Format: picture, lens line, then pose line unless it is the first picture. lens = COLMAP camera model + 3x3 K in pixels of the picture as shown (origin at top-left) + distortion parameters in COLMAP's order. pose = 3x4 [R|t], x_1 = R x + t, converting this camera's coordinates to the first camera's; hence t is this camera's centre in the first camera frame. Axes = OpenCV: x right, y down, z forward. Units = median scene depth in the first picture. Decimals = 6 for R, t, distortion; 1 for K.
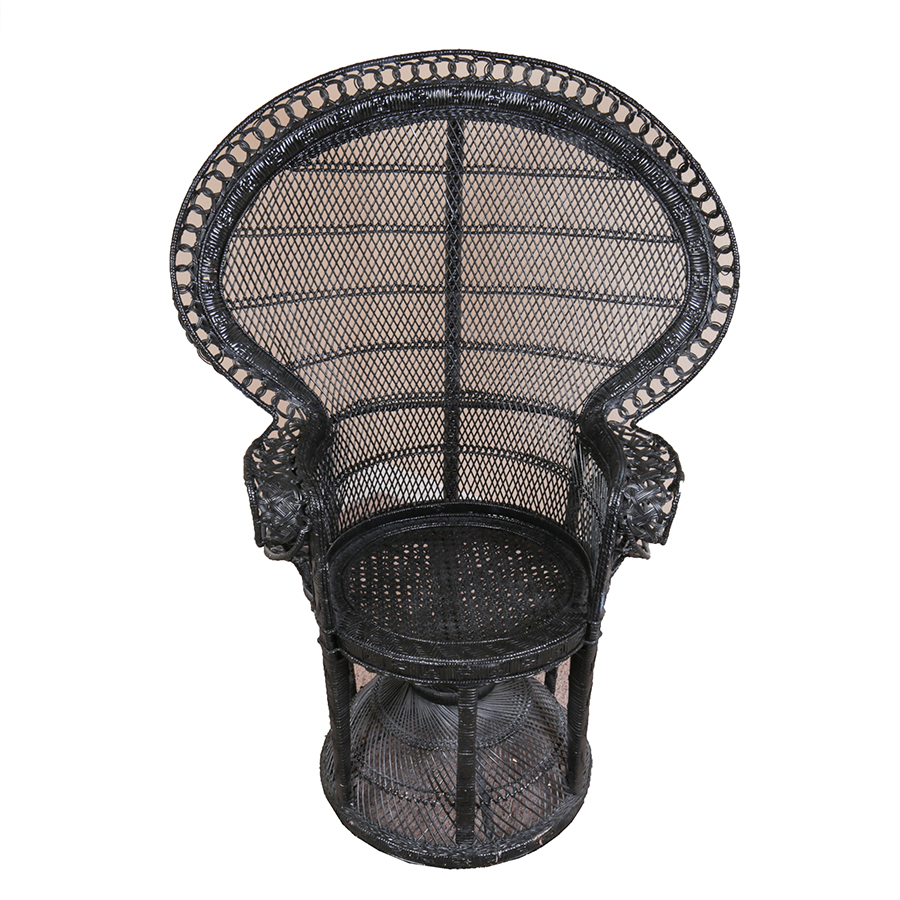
lens RADIAL K [[1004.0, 0, 442.5], [0, 1004.0, 453.9], [0, 0, 1]] dist [0.143309, 0.000000]
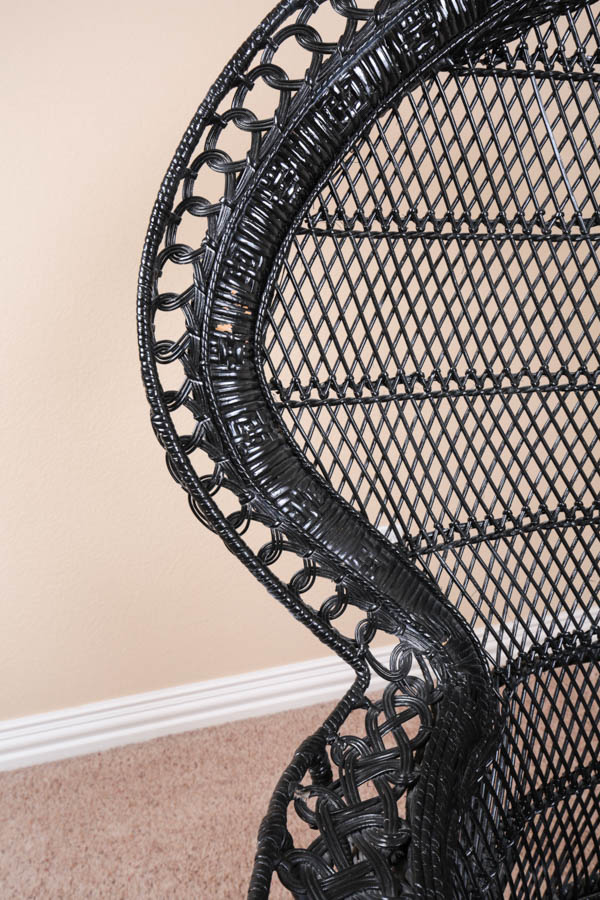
lens RADIAL K [[870.7, 0, 297.7], [0, 870.7, 449.5], [0, 0, 1]] dist [0.032119, 0.000000]
pose [[0.965196, 0.056407, -0.255372, -0.108658], [-0.088667, 0.989210, -0.116625, -0.083901], [0.246038, 0.135209, 0.959783, 0.658191]]
